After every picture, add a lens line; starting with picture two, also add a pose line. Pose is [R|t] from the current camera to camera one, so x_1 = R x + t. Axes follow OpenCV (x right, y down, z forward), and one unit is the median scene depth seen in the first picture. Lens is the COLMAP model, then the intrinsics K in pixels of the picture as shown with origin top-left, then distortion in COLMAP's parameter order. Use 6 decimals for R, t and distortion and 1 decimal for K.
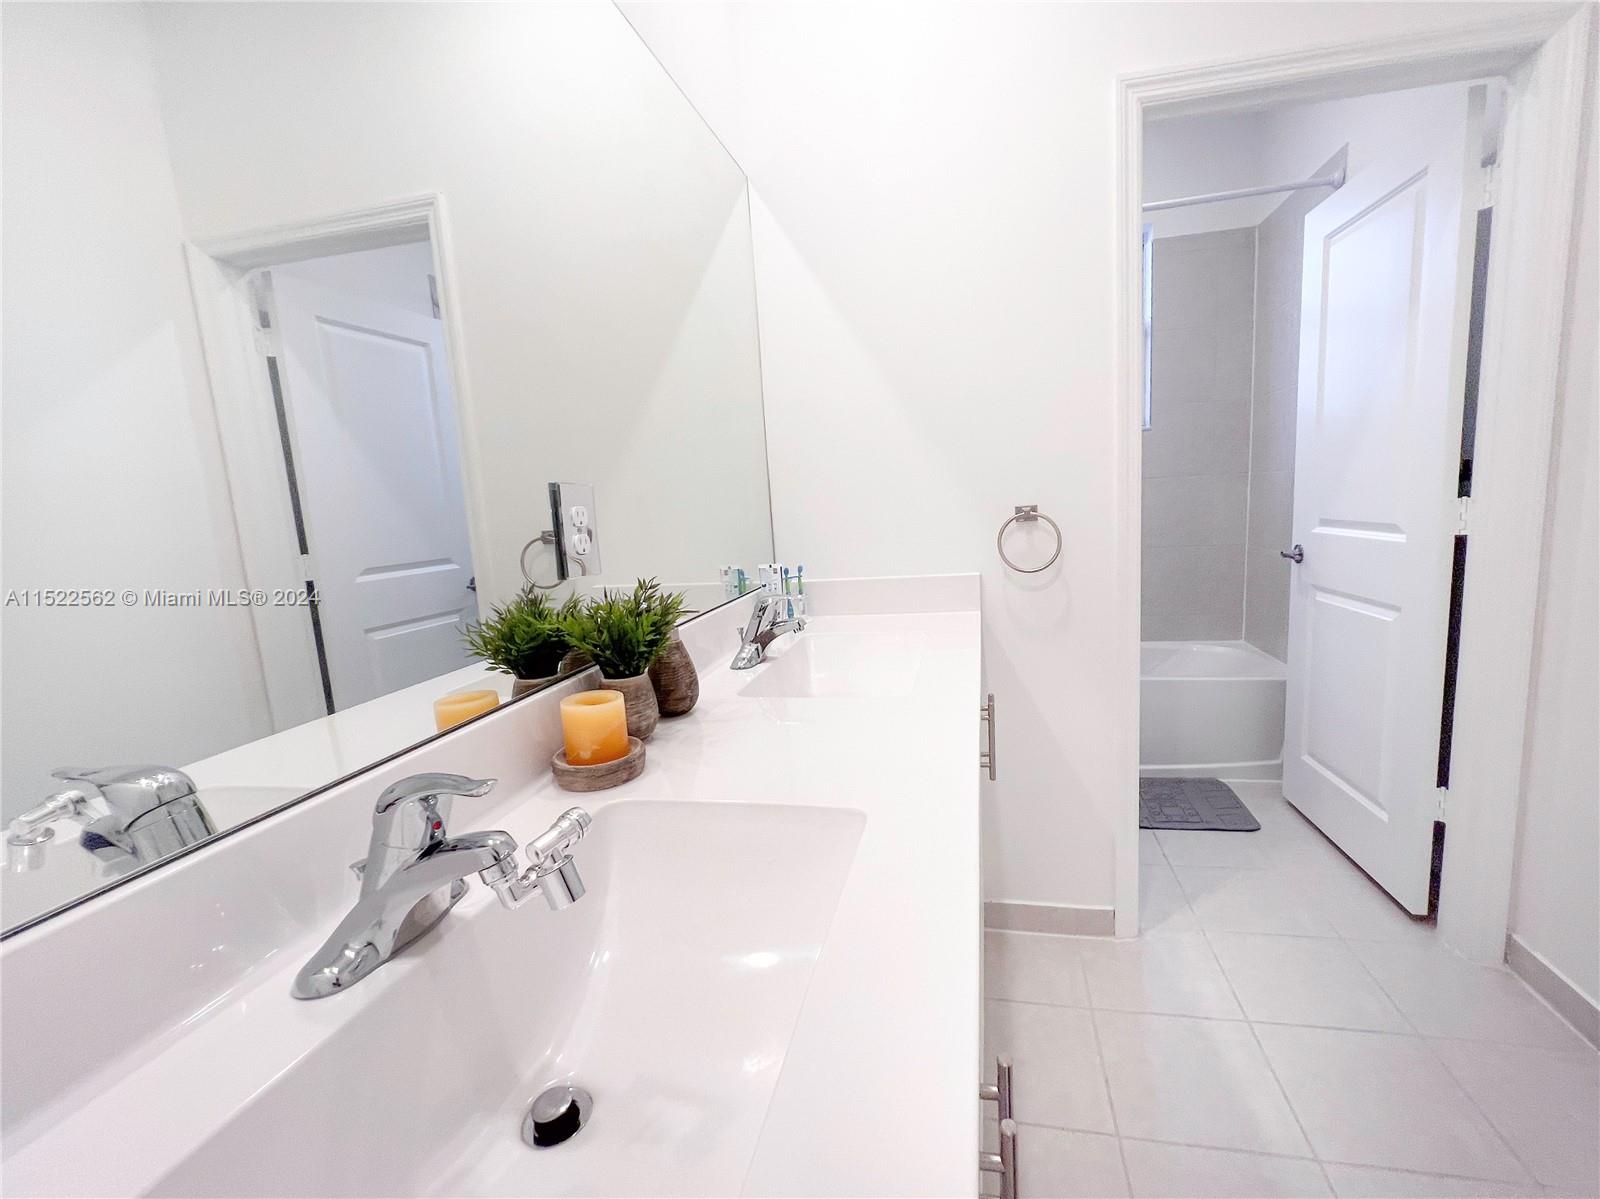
lens RADIAL K [[681.8, 0, 810.7], [0, 681.8, 601.9], [0, 0, 1]] dist [0.005065, 0.000058]
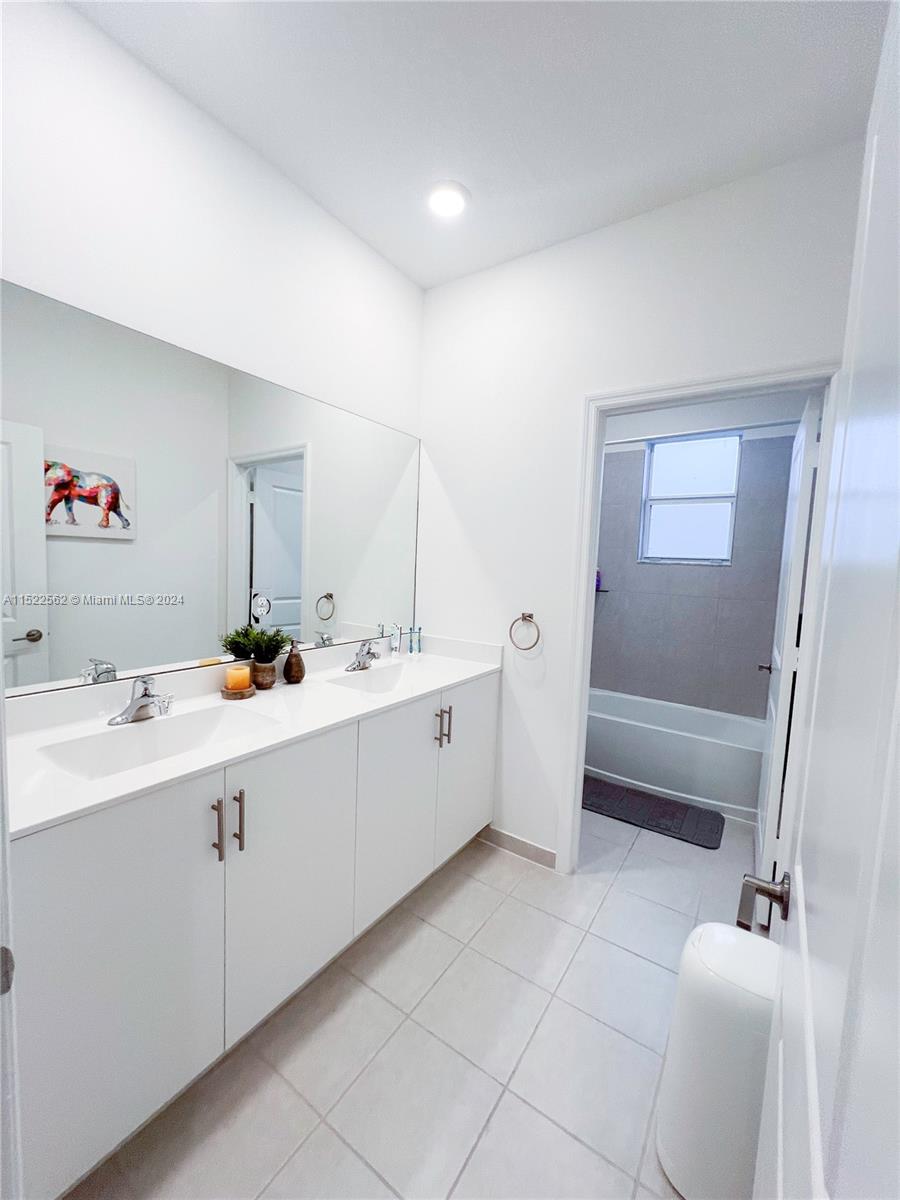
lens RADIAL K [[478.4, 0, 455.0], [0, 478.4, 596.5], [0, 0, 1]] dist [-0.001444, 0.001442]
pose [[0.920506, 0.119196, -0.372103, 0.582054], [-0.146319, 0.988195, -0.045413, -0.092171], [0.362297, 0.096249, 0.927080, -0.259426]]
